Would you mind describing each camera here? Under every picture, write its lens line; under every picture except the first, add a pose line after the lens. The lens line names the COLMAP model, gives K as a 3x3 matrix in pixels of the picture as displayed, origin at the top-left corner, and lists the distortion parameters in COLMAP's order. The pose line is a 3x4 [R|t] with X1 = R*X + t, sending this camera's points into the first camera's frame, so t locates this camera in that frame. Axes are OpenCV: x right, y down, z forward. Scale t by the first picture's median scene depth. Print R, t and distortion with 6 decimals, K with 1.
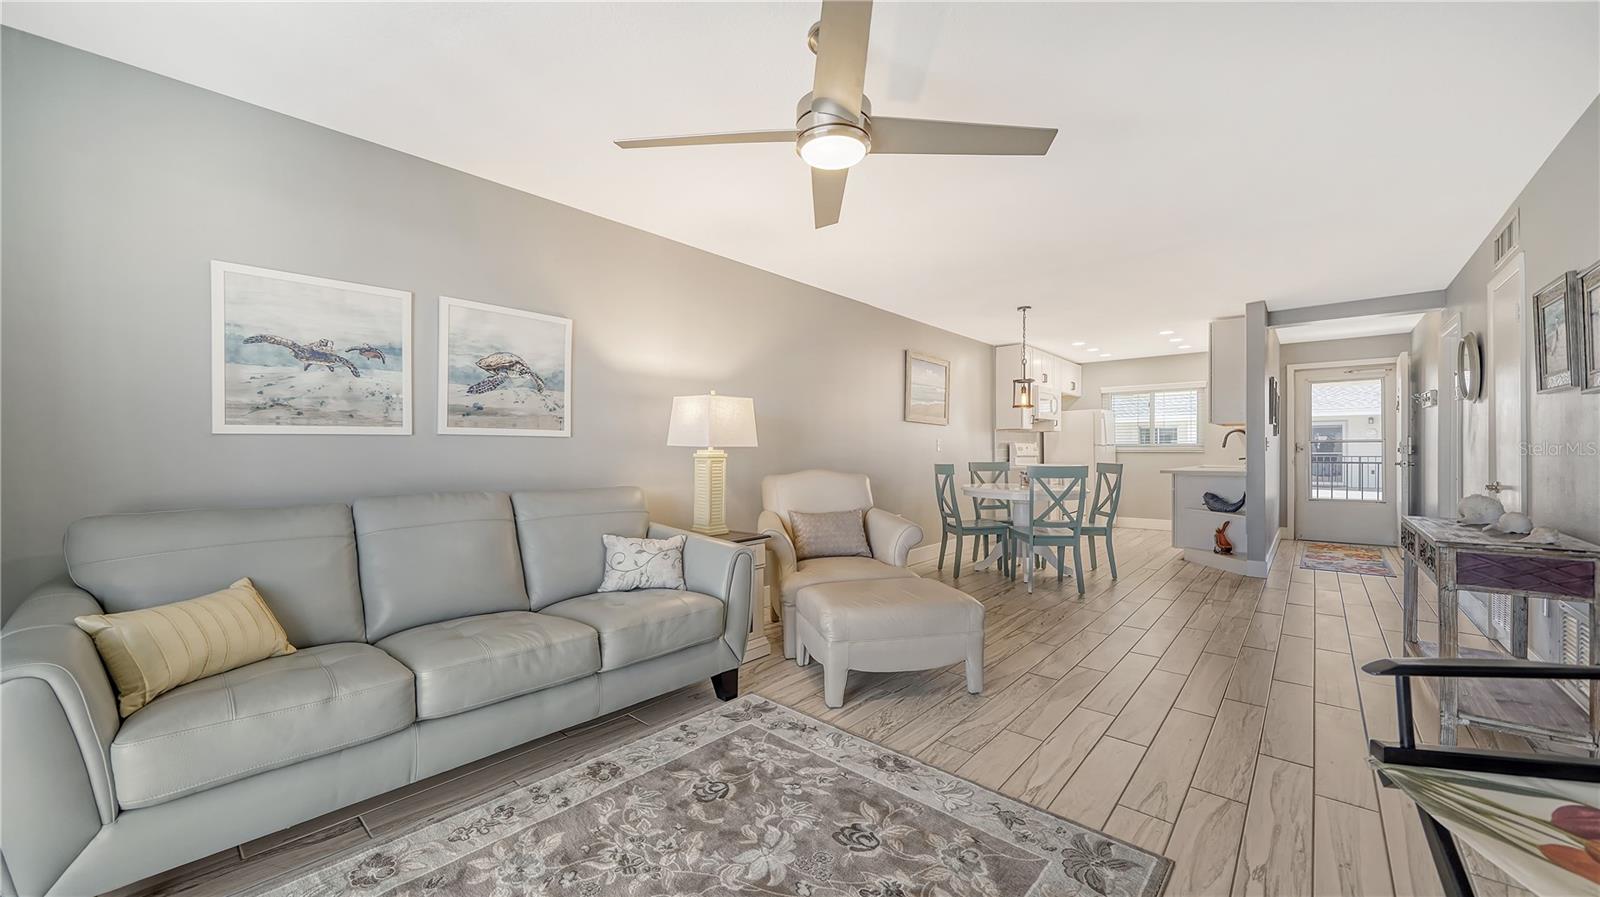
lens RADIAL K [[585.9, 0, 795.1], [0, 585.9, 448.8], [0, 0, 1]] dist [-0.006343, 0.000141]
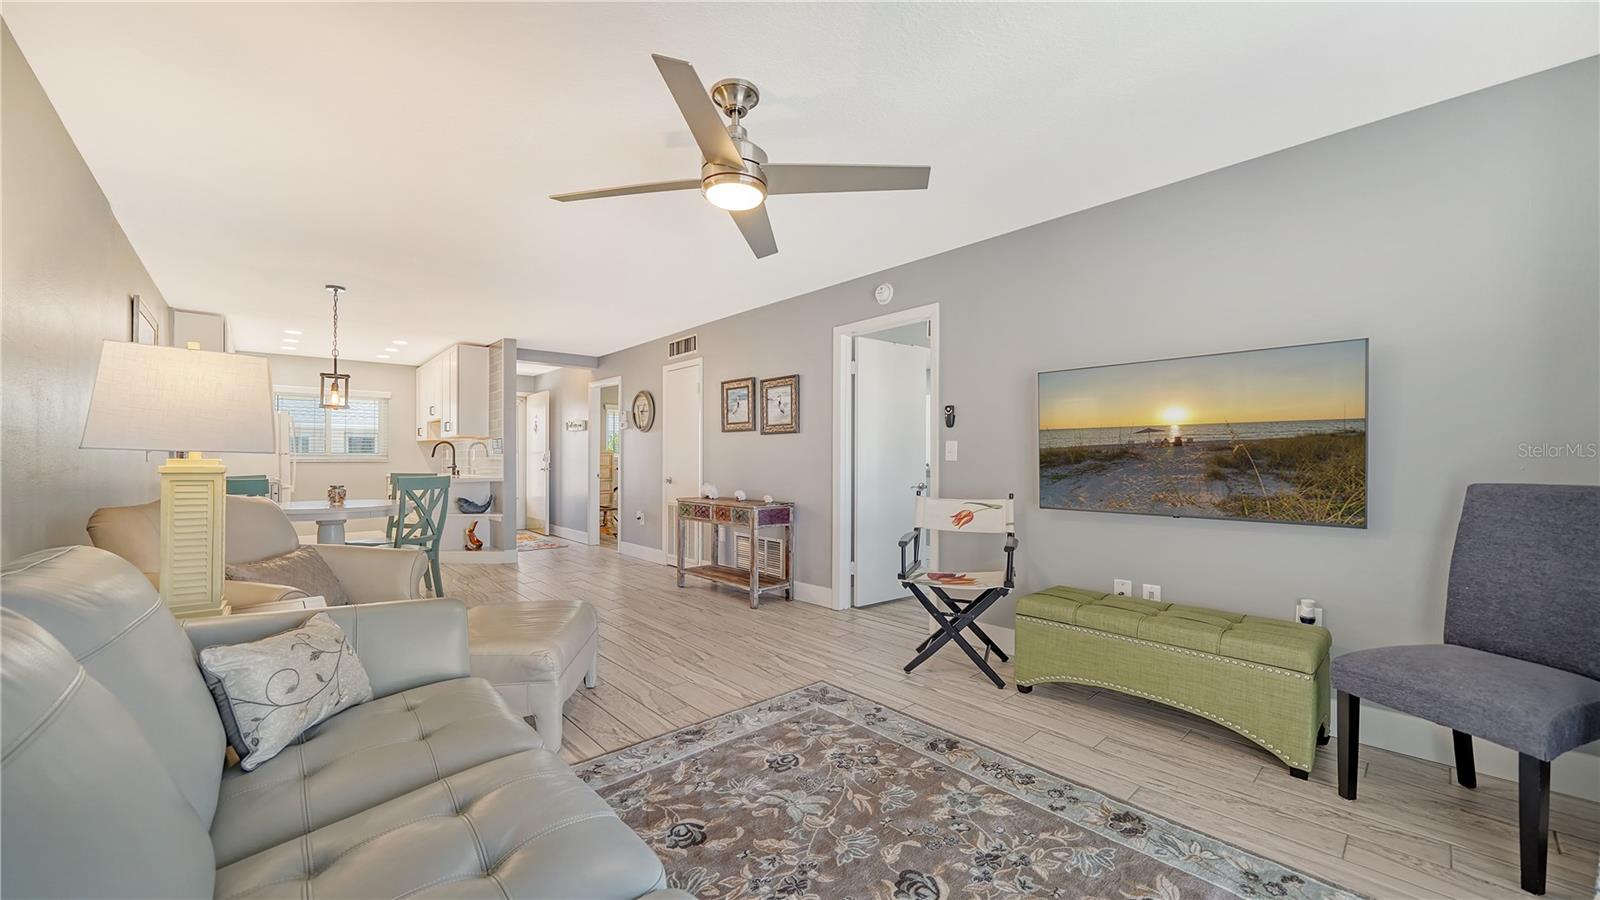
lens RADIAL K [[596.9, 0, 792.2], [0, 596.9, 460.3], [0, 0, 1]] dist [-0.006481, -0.000056]
pose [[0.110975, -0.000906, 0.993823, -0.743440], [-0.001852, 0.999998, 0.001119, 0.002431], [-0.993821, -0.001964, 0.110973, 0.525032]]
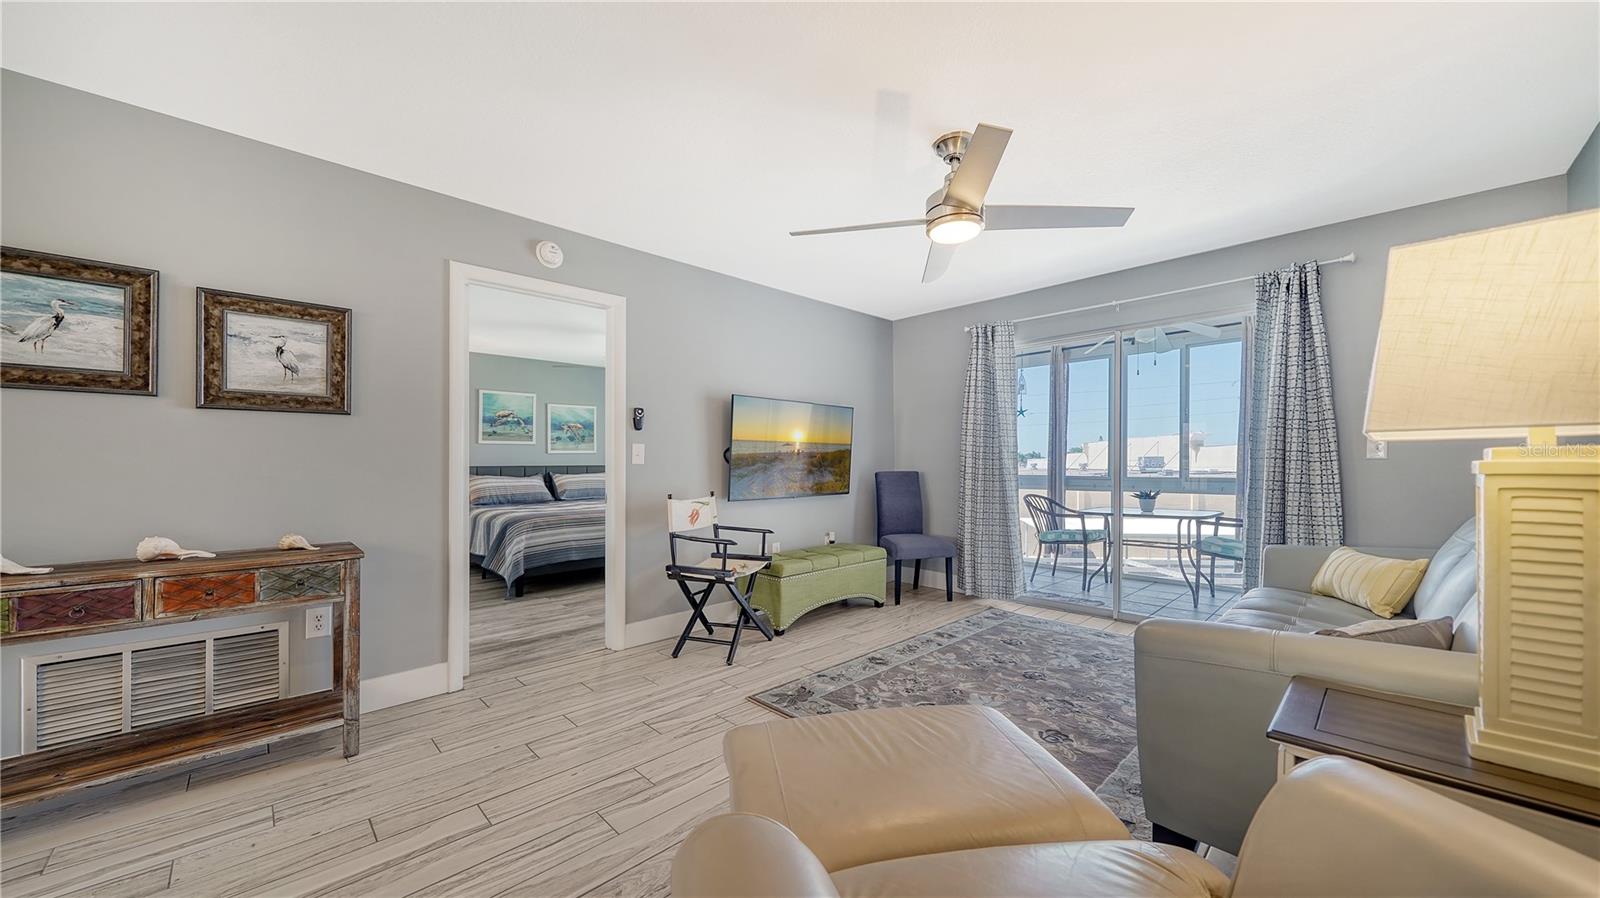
lens RADIAL K [[567.4, 0, 802.5], [0, 567.4, 466.2], [0, 0, 1]] dist [0.000715, -0.000104]
pose [[-0.997808, 0.005360, 0.065956, 0.216335], [0.005362, 0.999986, -0.000141, 0.011230], [-0.065956, 0.000213, -0.997823, 1.589441]]
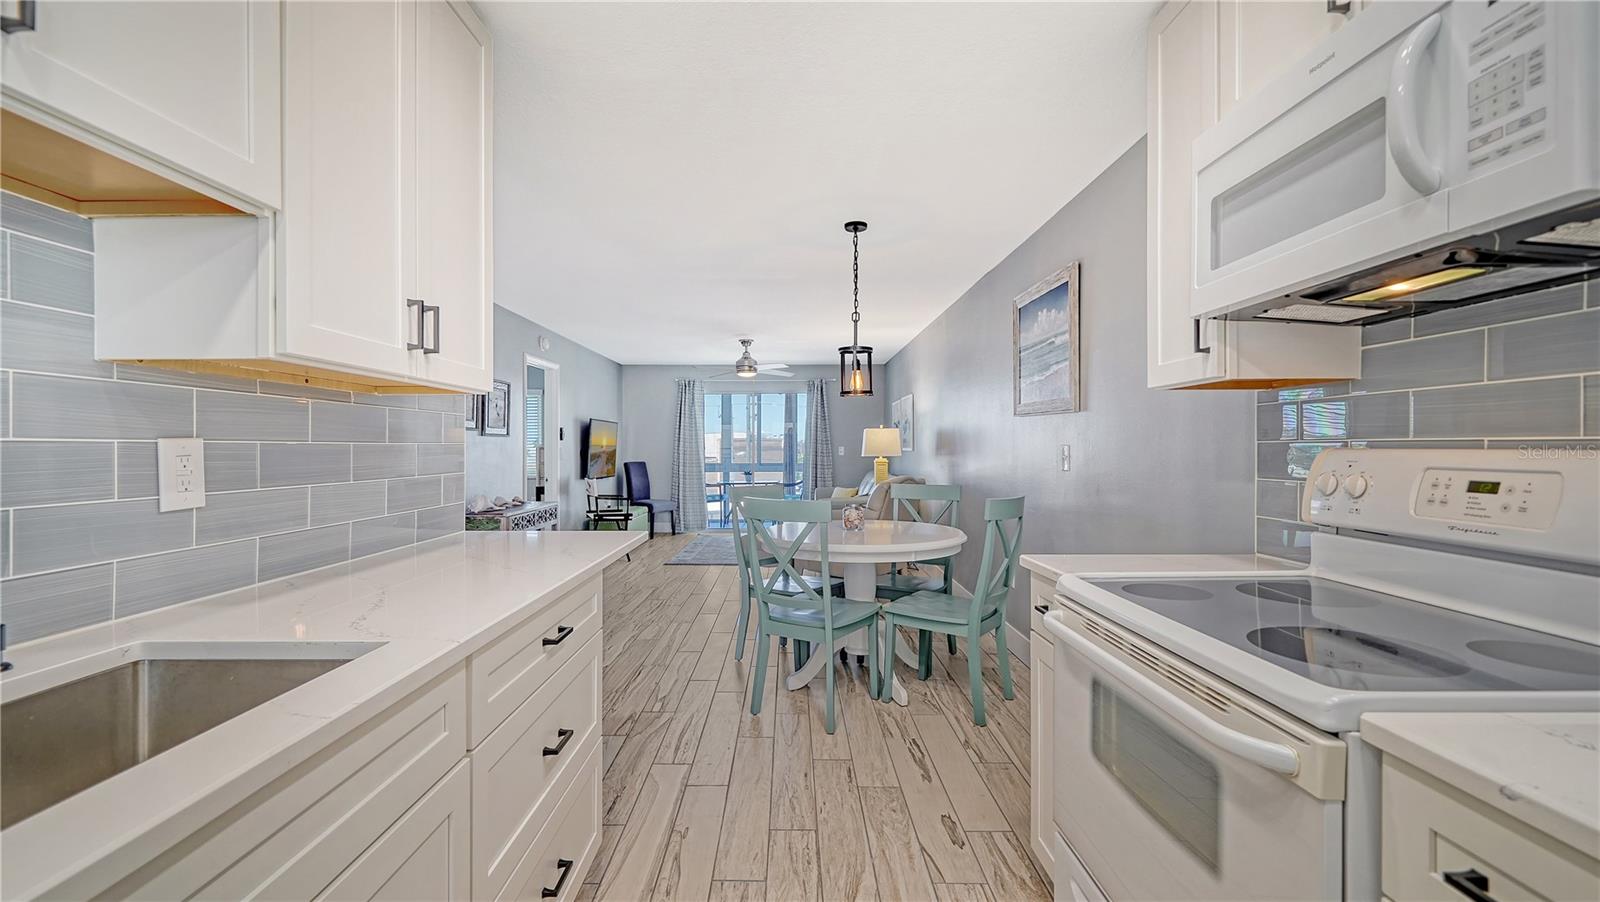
lens RADIAL K [[665.4, 0, 800.0], [0, 665.4, 451.0], [0, 0, 1]] dist [0.000333, 0.000011]
pose [[-0.736706, 0.006597, -0.676181, 1.761720], [0.006504, 0.999975, 0.002670, -0.032788], [0.676182, -0.002431, -0.736731, 2.898859]]
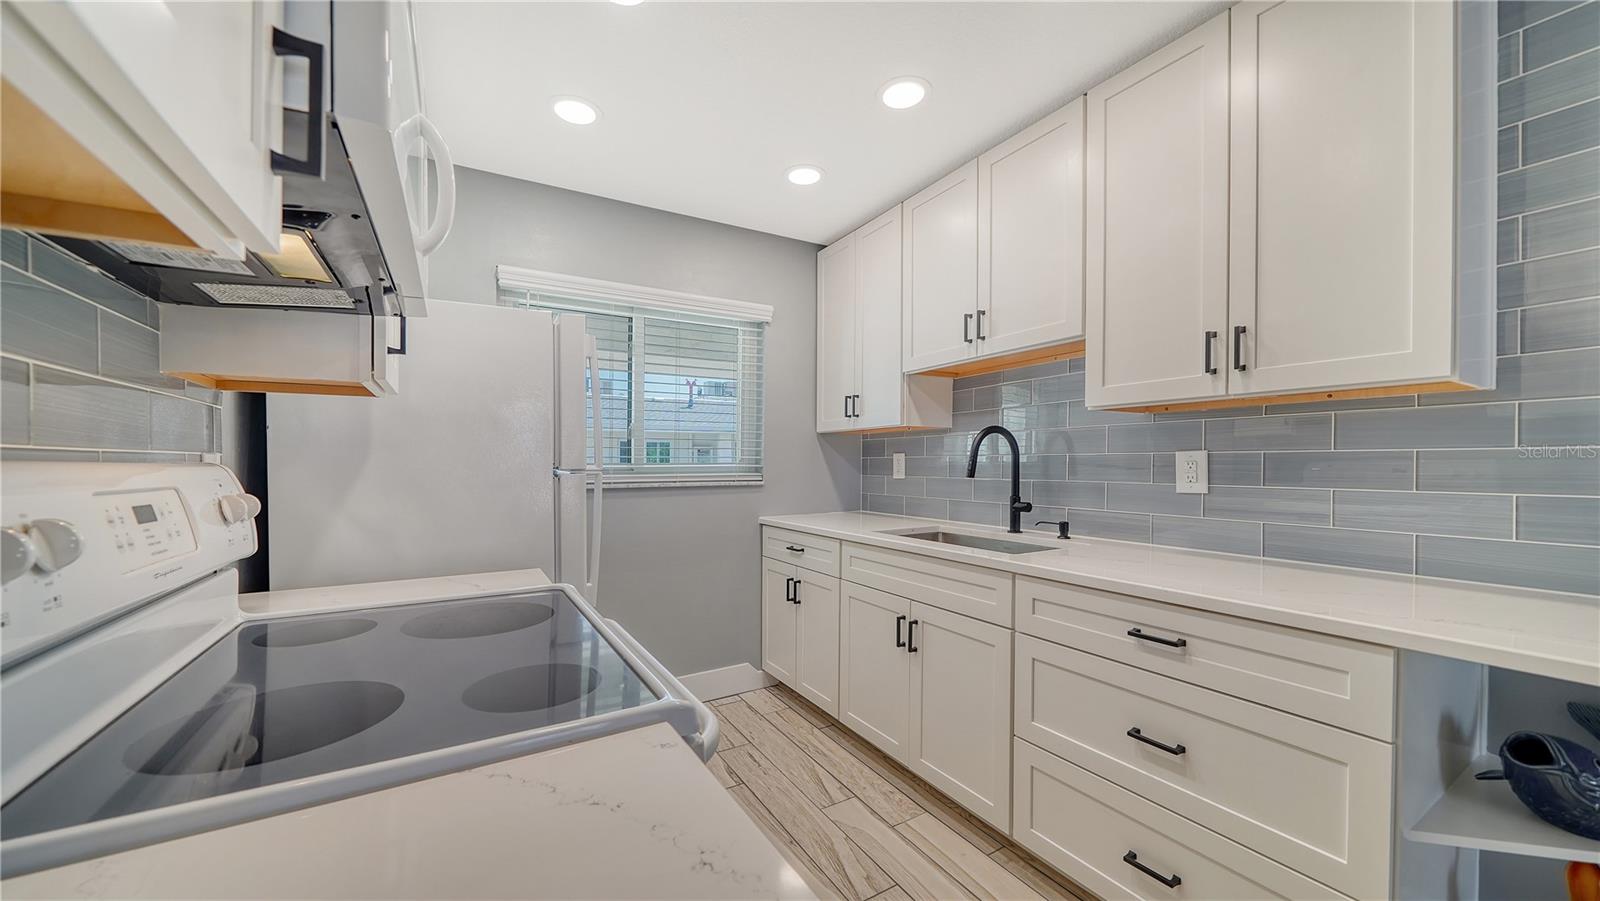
lens RADIAL K [[567.4, 0, 802.5], [0, 567.4, 467.7], [0, 0, 1]] dist [0.000715, -0.000104]
pose [[0.288552, -0.008016, 0.957431, 0.971565], [-0.000009, 0.999965, 0.008375, -0.029114], [-0.957464, -0.002425, 0.288542, 2.499905]]
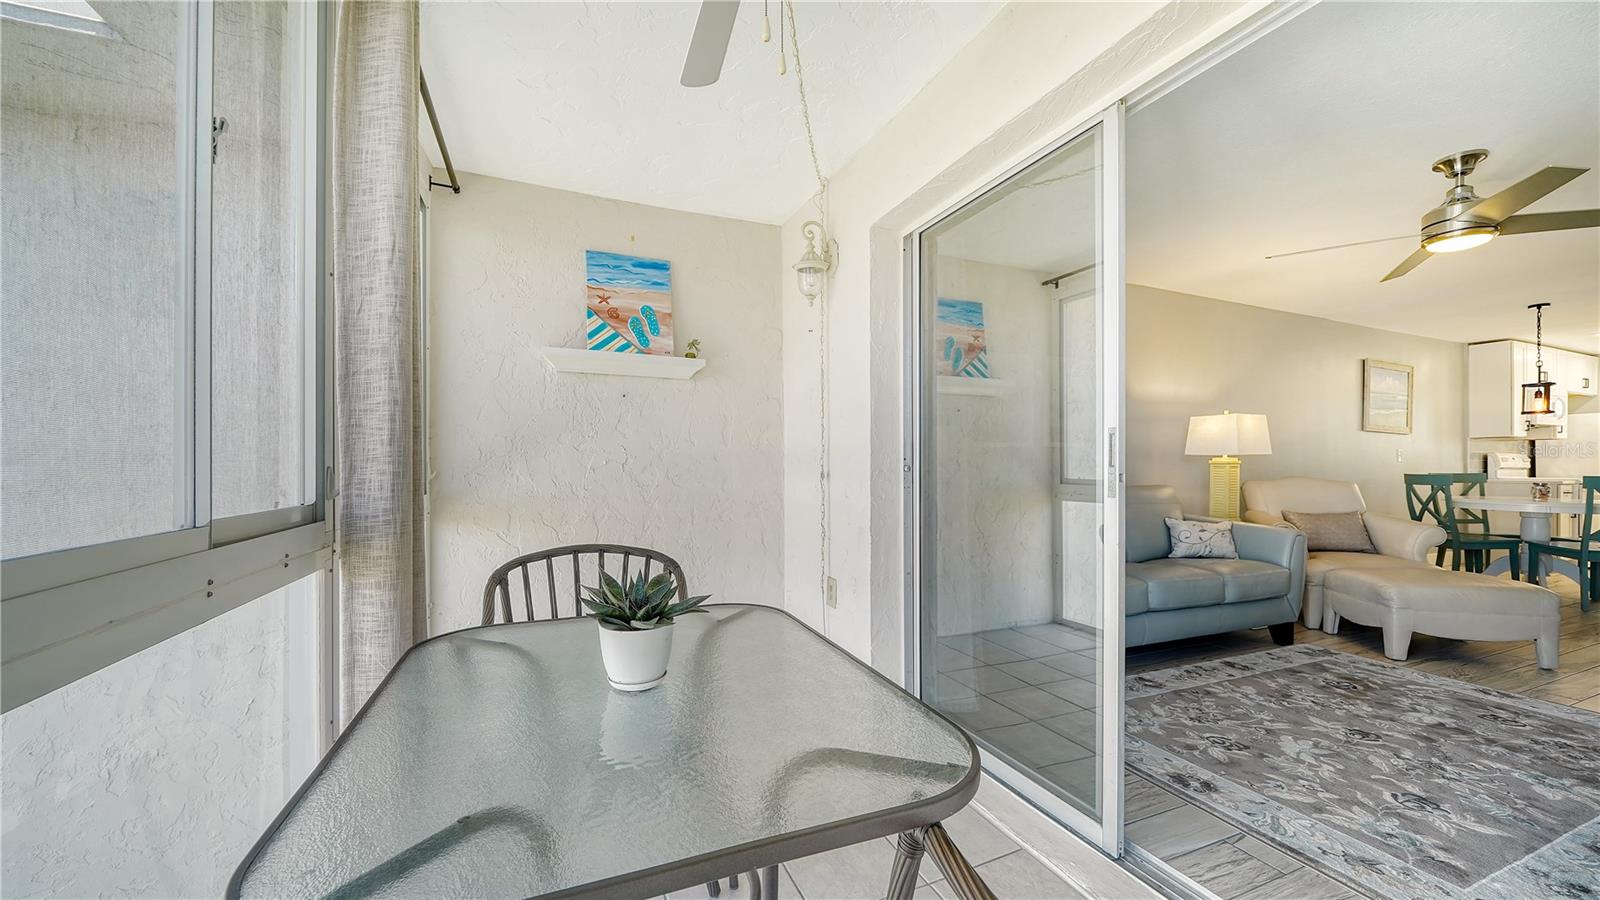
lens RADIAL K [[596.9, 0, 792.2], [0, 596.9, 460.3], [0, 0, 1]] dist [-0.006481, -0.000056]
pose [[0.903356, 0.002306, -0.428886, -0.540874], [-0.003279, 0.999993, -0.001529, 0.016180], [0.428880, 0.002788, 0.903357, -0.683843]]
